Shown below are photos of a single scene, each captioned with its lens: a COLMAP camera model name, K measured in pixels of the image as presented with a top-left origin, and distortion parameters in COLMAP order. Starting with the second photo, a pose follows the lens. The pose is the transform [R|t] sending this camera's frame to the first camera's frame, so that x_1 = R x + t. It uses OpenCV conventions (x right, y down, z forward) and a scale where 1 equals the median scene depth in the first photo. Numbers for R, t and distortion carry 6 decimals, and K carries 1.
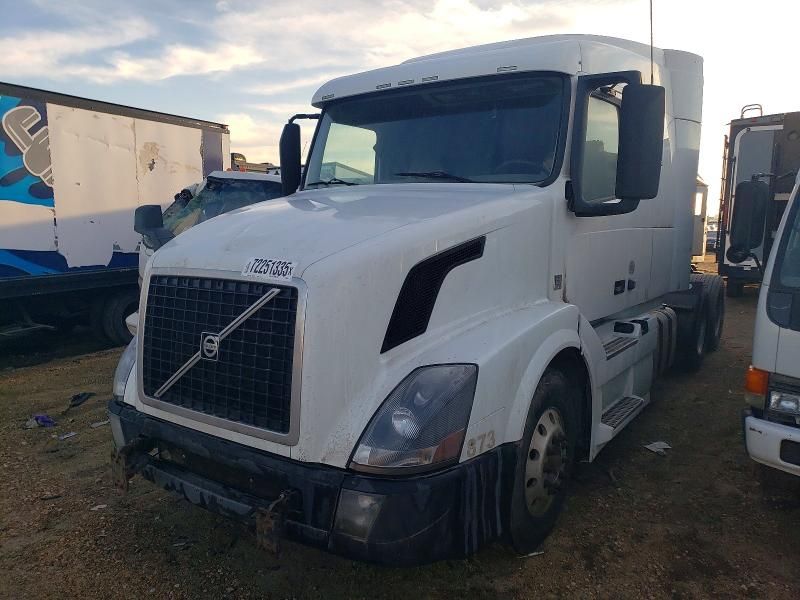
lens RADIAL K [[639.9, 0, 399.8], [0, 639.9, 301.3], [0, 0, 1]] dist [0.037463, 0.004112]
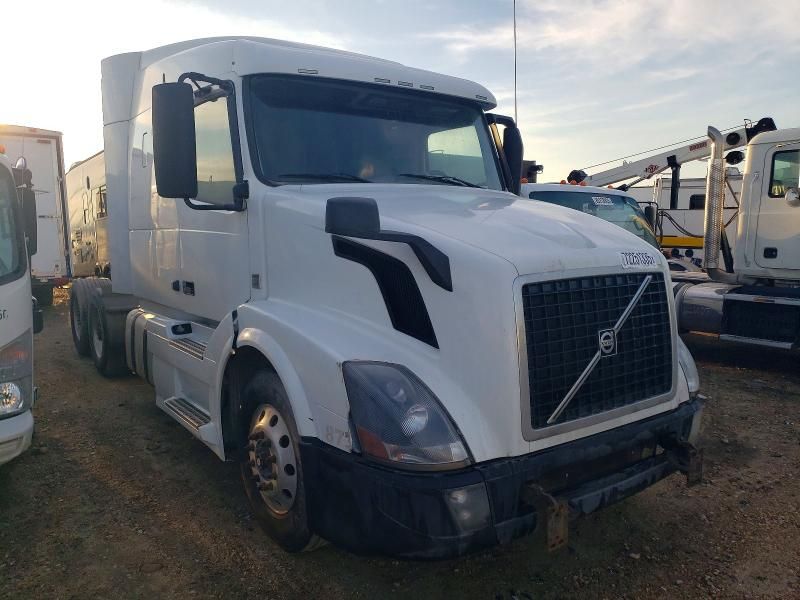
lens RADIAL K [[639.9, 0, 399.2], [0, 639.9, 298.9], [0, 0, 1]] dist [0.037463, 0.004112]
pose [[0.299602, -0.115599, 0.947035, -1.334590], [0.126328, 0.988699, 0.080720, -0.120317], [-0.945664, 0.095453, 0.310820, 0.981900]]
